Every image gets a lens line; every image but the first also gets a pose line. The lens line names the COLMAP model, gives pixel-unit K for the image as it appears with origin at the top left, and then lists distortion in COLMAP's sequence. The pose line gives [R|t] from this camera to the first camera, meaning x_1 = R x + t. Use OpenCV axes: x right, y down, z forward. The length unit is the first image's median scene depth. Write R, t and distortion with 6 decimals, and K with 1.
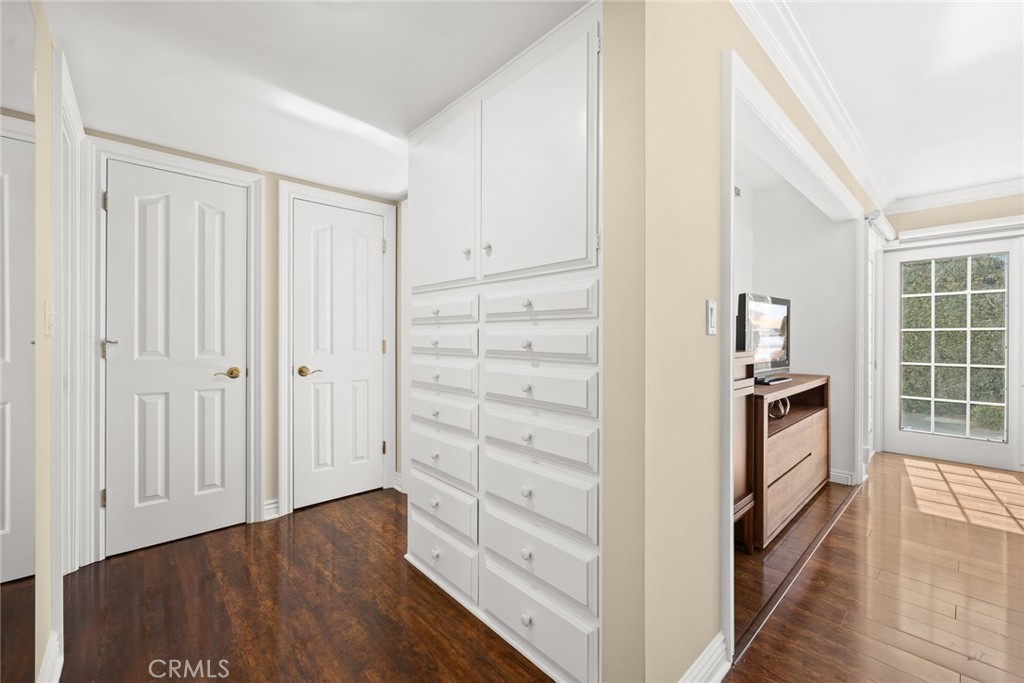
lens RADIAL K [[415.2, 0, 512.0], [0, 415.2, 341.5], [0, 0, 1]] dist [-0.000178, -0.000118]
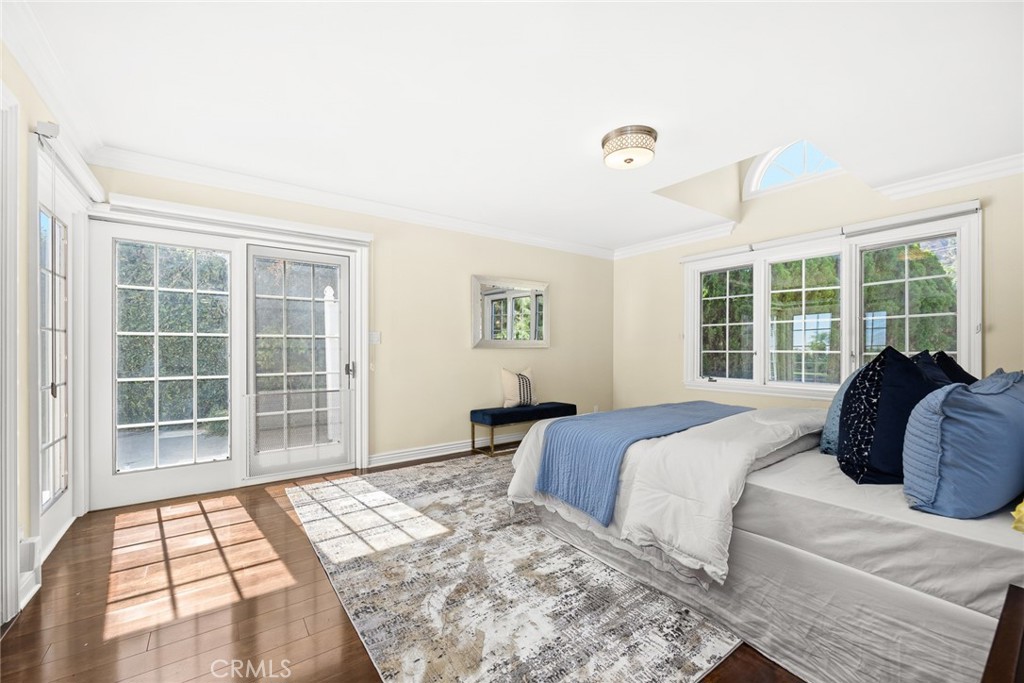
lens RADIAL K [[415.2, 0, 512.0], [0, 415.2, 341.5], [0, 0, 1]] dist [-0.000178, -0.000118]
pose [[0.106394, 0.010151, 0.994272, 0.310841], [0.010091, 0.999885, -0.011288, 0.001050], [-0.994273, 0.011234, 0.106280, 0.253941]]
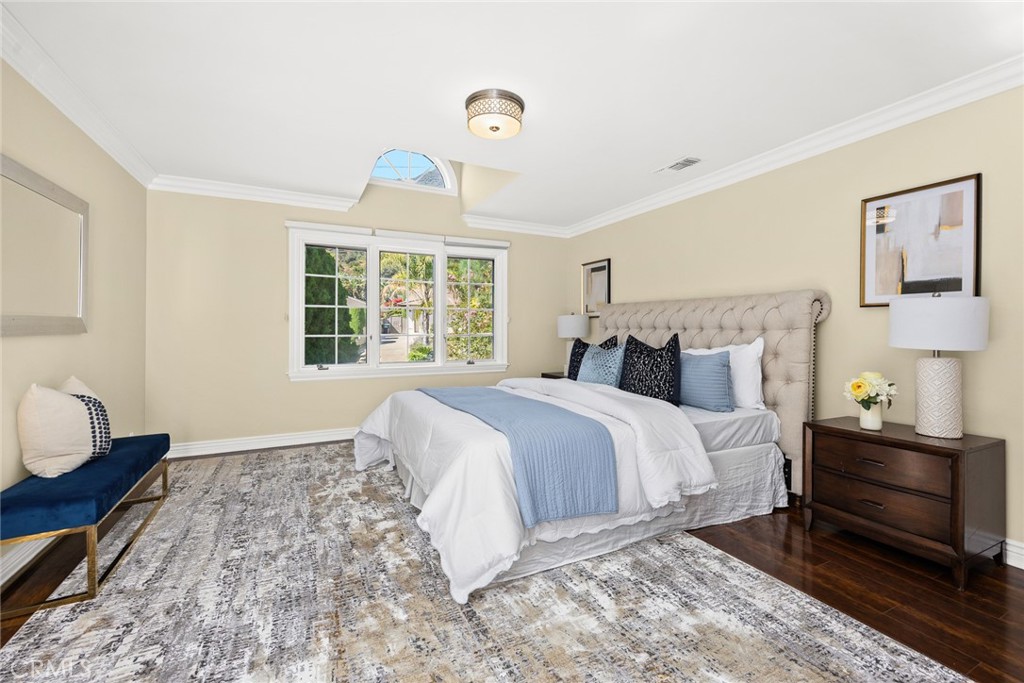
lens RADIAL K [[425.2, 0, 512.5], [0, 425.2, 325.1], [0, 0, 1]] dist [-0.000618, -0.000227]
pose [[-0.962452, -0.003928, 0.271424, 0.834857], [-0.003398, 0.999991, 0.002423, -0.010339], [-0.271431, 0.001410, -0.962457, 0.758342]]
